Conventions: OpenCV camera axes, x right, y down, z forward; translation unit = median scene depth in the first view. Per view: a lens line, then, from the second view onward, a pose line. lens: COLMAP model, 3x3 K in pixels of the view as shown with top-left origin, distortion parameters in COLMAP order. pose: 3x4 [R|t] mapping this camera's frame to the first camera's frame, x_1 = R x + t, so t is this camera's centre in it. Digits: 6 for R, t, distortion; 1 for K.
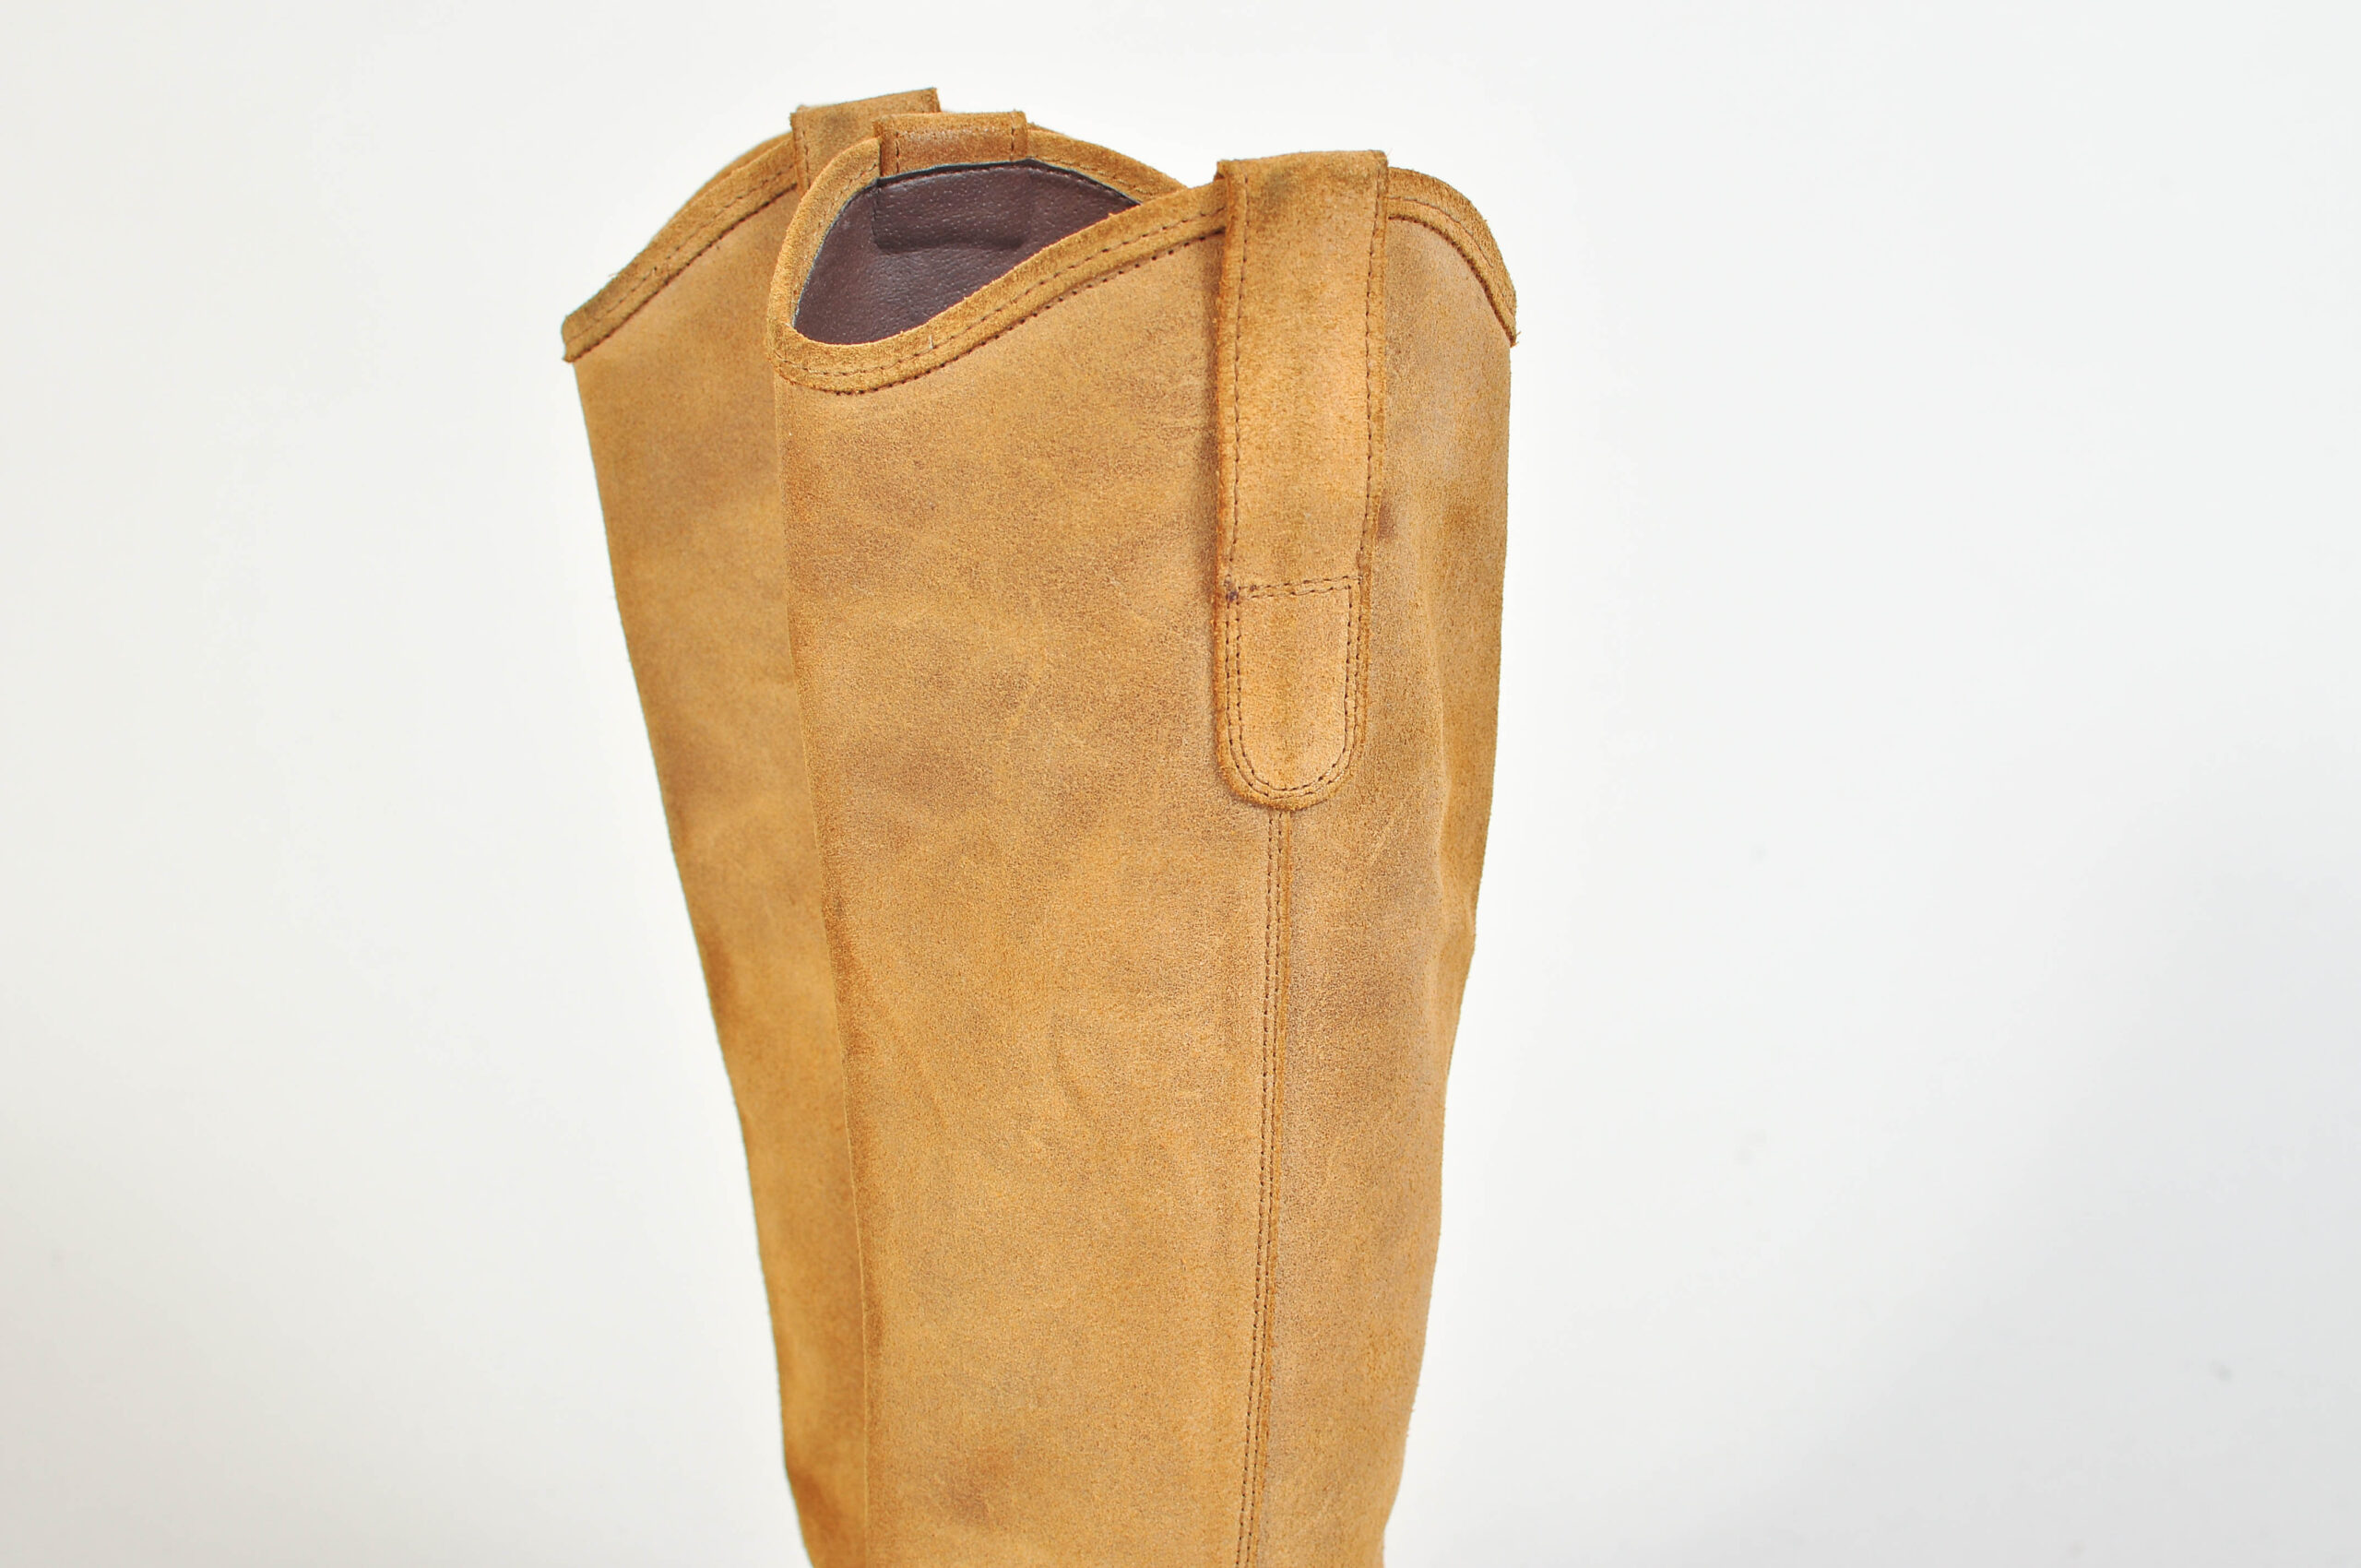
lens RADIAL K [[3629.6, 0, 1179.5], [0, 3629.6, 782.0], [0, 0, 1]] dist [-0.181928, 0.000000]
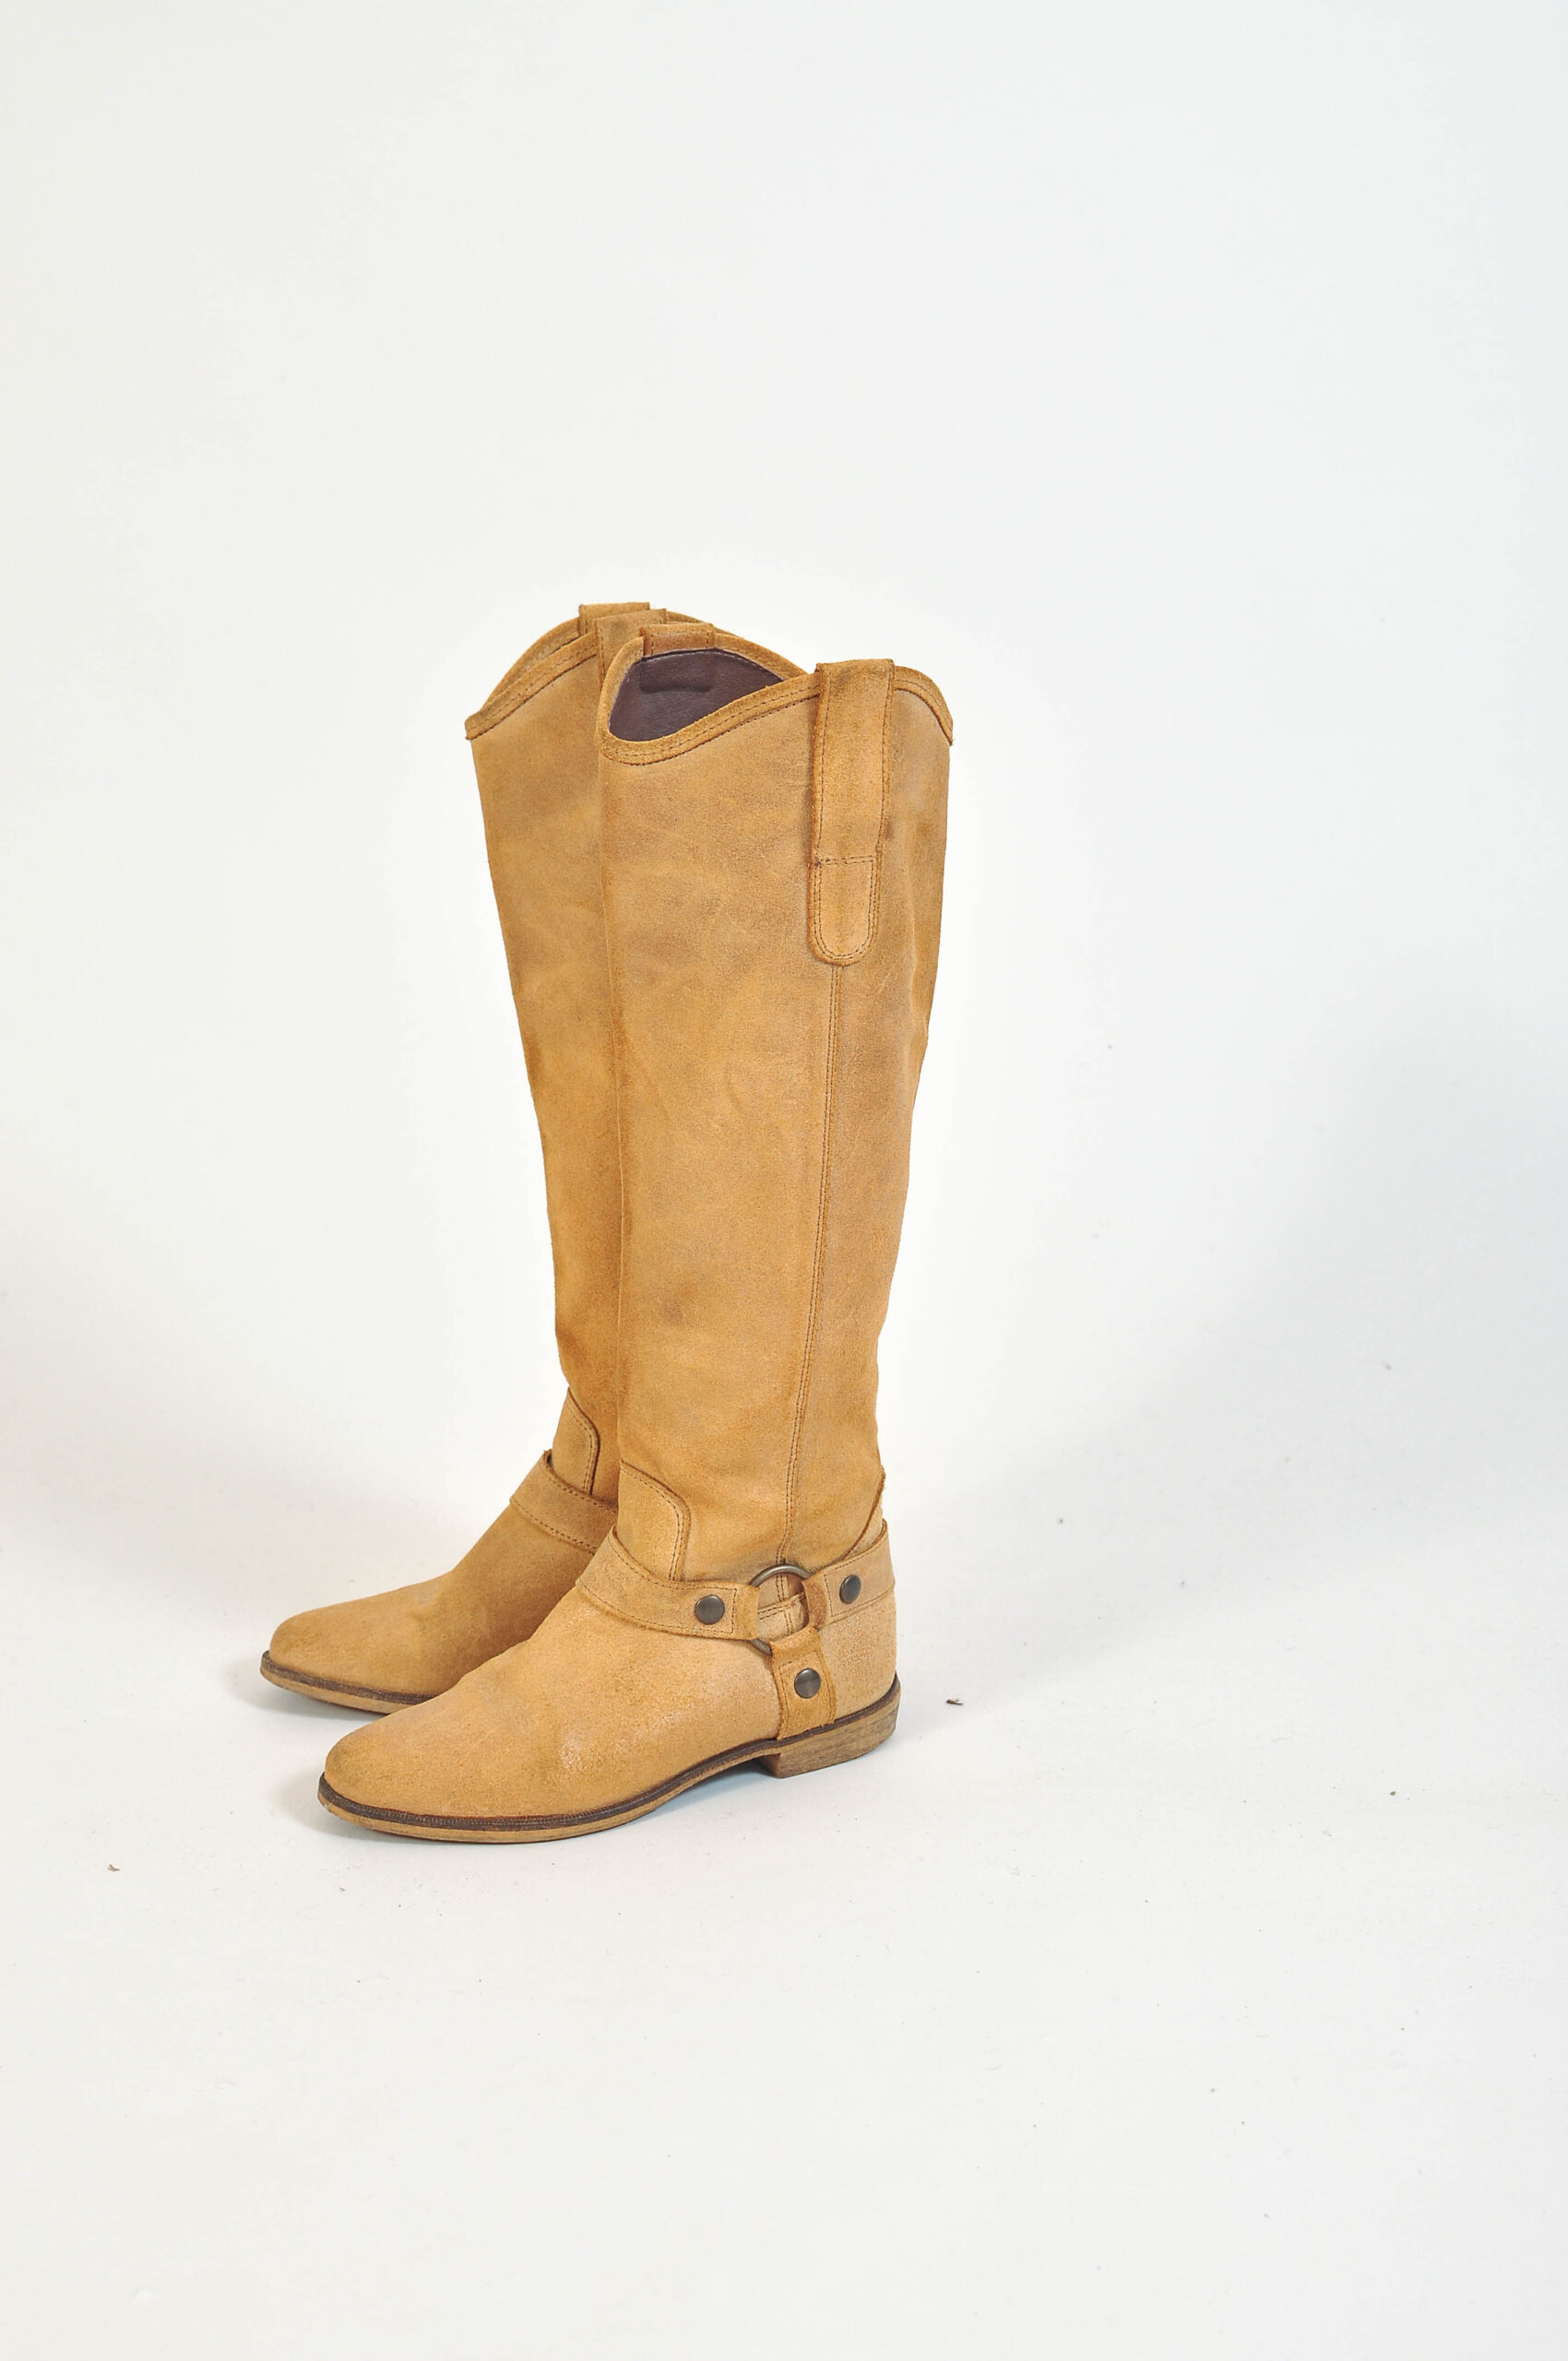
lens RADIAL K [[3629.6, 0, 774.9], [0, 3629.6, 1181.1], [0, 0, 1]] dist [-0.181928, 0.000000]
pose [[0.999105, 0.015343, 0.039418, -0.085636], [-0.016371, 0.999530, 0.025900, 0.075292], [-0.039002, -0.026522, 0.998887, -1.061939]]
